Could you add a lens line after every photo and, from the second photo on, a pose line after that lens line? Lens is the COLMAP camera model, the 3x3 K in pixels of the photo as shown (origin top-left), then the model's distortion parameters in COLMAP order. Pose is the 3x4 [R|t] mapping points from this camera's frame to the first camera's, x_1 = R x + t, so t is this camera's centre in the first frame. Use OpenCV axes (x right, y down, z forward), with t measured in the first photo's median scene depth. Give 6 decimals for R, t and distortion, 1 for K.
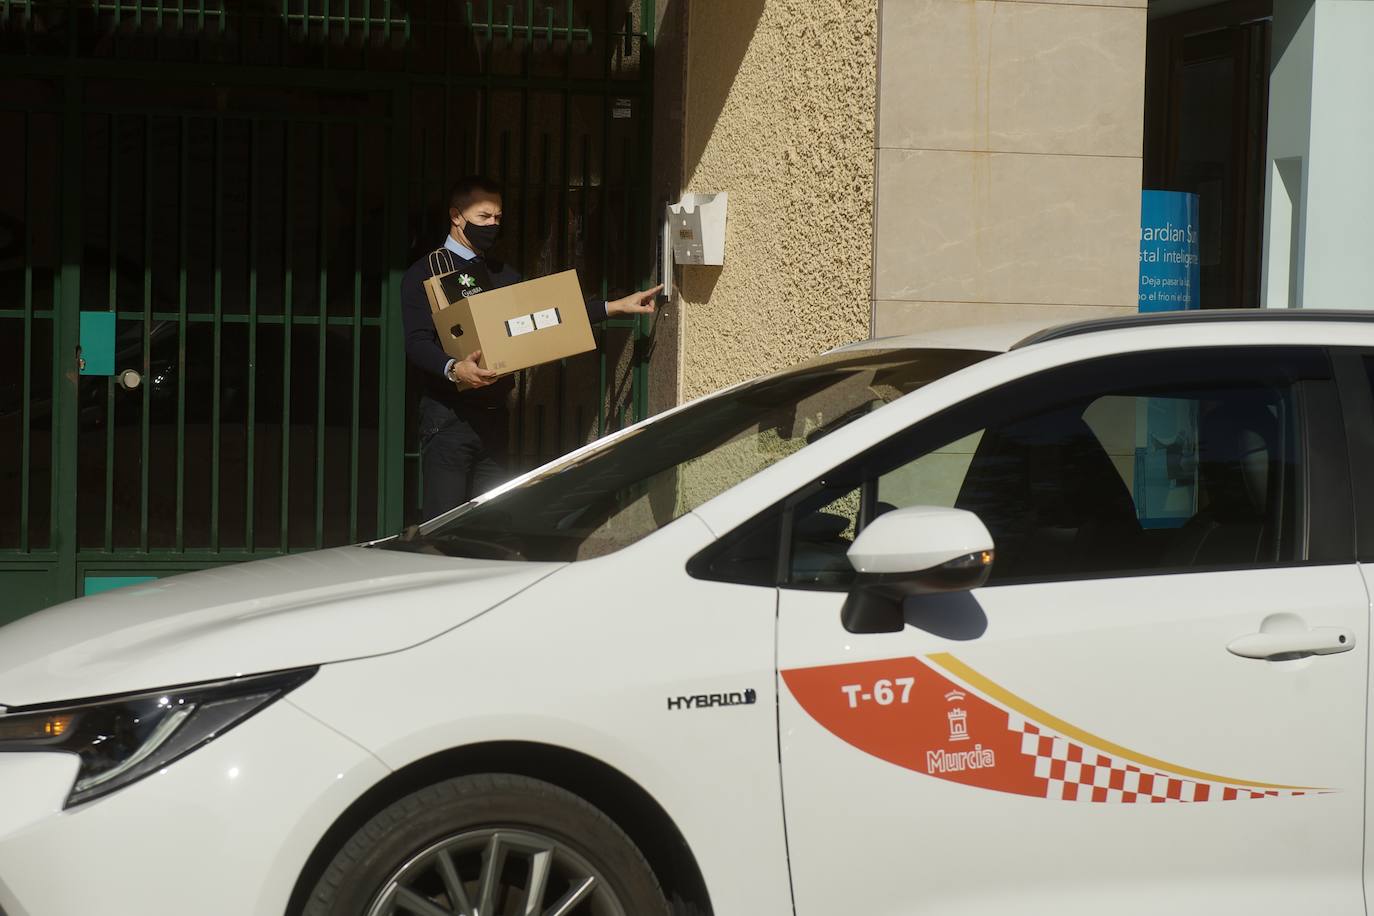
lens RADIAL K [[3179.9, 0, 698.0], [0, 3179.9, 446.8], [0, 0, 1]] dist [0.105781, 0.000000]
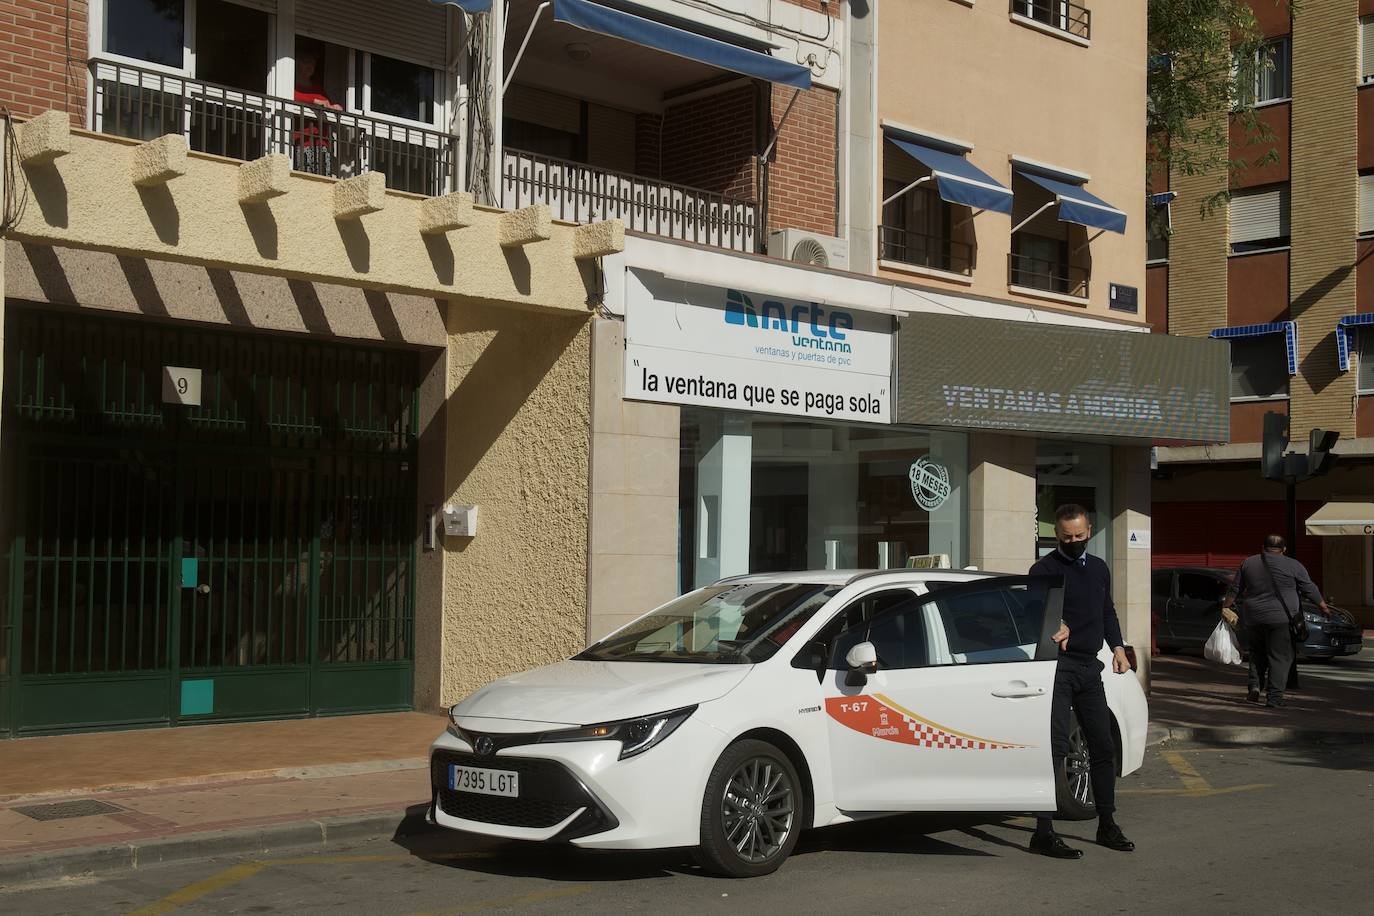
lens RADIAL K [[1654.4, 0, 683.5], [0, 1654.4, 464.6], [0, 0, 1]] dist [-0.016663, 0.000000]
pose [[0.888811, 0.014702, 0.458039, -0.729117], [0.019826, 0.997316, -0.070484, -0.035783], [-0.457846, 0.071728, 0.886133, -0.279407]]
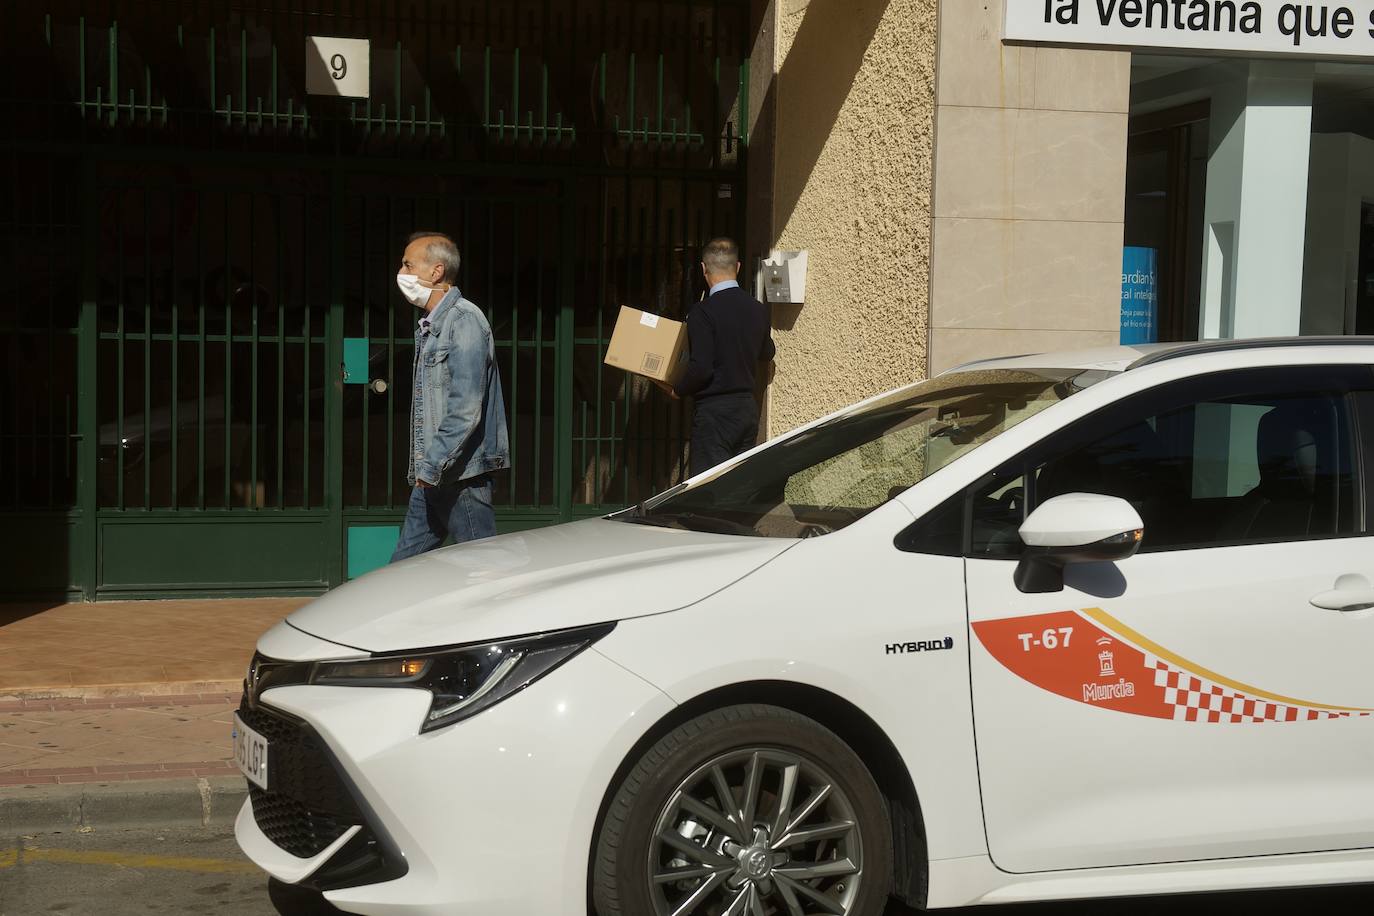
lens RADIAL K [[2081.4, 0, 675.2], [0, 2081.4, 468.8], [0, 0, 1]] dist [0.130363, 0.000000]
pose [[0.999987, -0.004891, -0.001303, -0.084084], [0.004922, 0.999692, 0.024325, -0.011707], [0.001184, -0.024331, 0.999703, 0.144727]]
